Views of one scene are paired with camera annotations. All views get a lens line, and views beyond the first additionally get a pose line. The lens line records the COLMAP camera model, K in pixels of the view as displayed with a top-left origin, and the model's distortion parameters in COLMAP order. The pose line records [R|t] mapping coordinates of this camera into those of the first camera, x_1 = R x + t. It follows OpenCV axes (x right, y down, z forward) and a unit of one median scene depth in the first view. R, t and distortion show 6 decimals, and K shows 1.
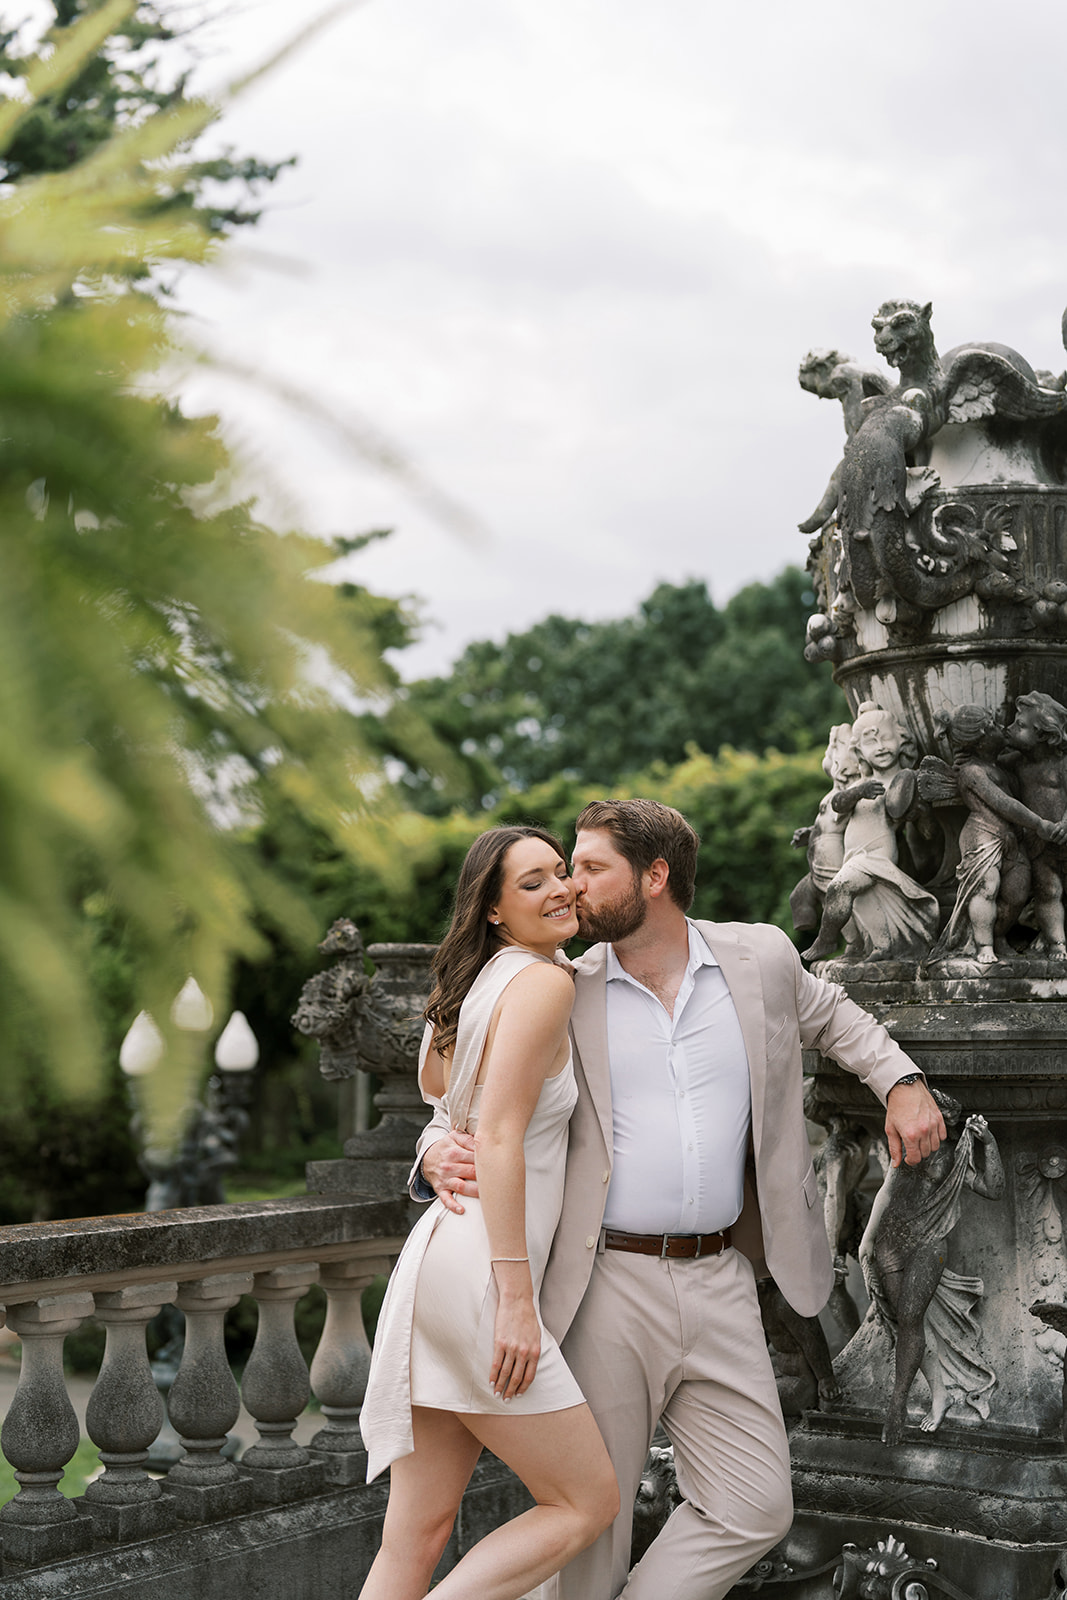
lens RADIAL K [[2265.1, 0, 533.5], [0, 2265.1, 800.0], [0, 0, 1]] dist [-0.005088, 0.011008]
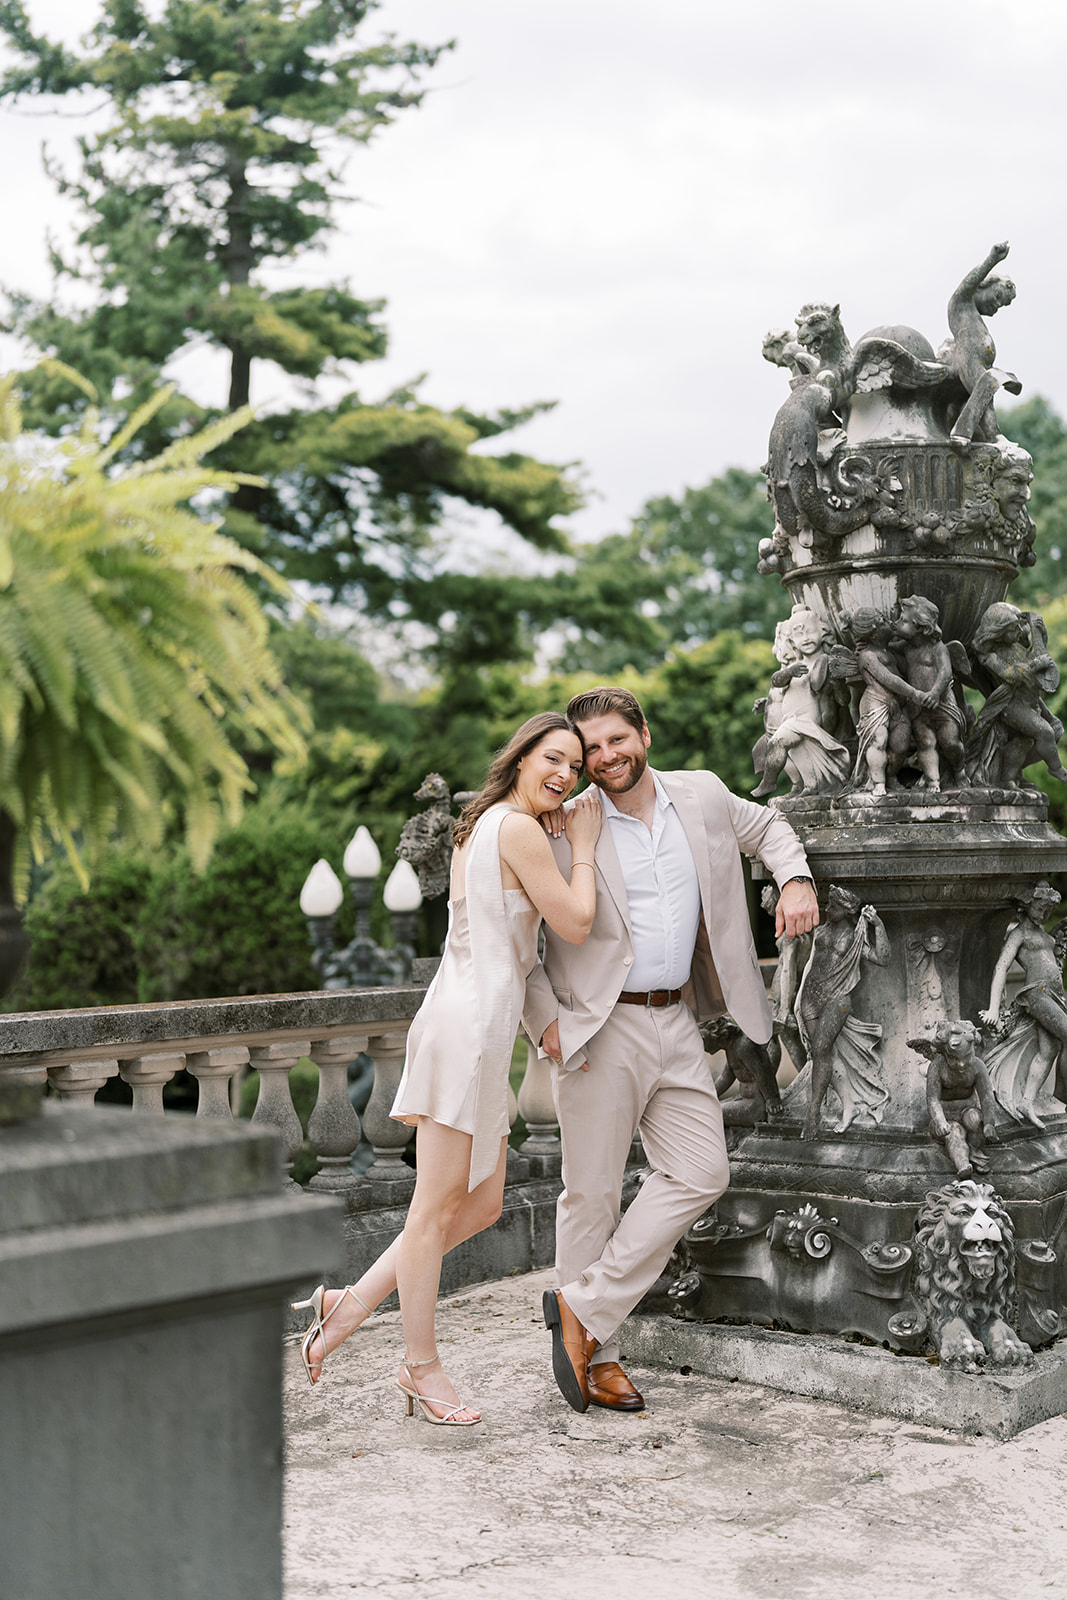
lens RADIAL K [[2297.4, 0, 533.5], [0, 2297.4, 800.0], [0, 0, 1]] dist [-0.011235, -0.064186]
pose [[0.995781, -0.020209, -0.089506, 0.113102], [0.025927, 0.997665, 0.063185, -0.018149], [0.088020, -0.065239, 0.993980, -0.388442]]
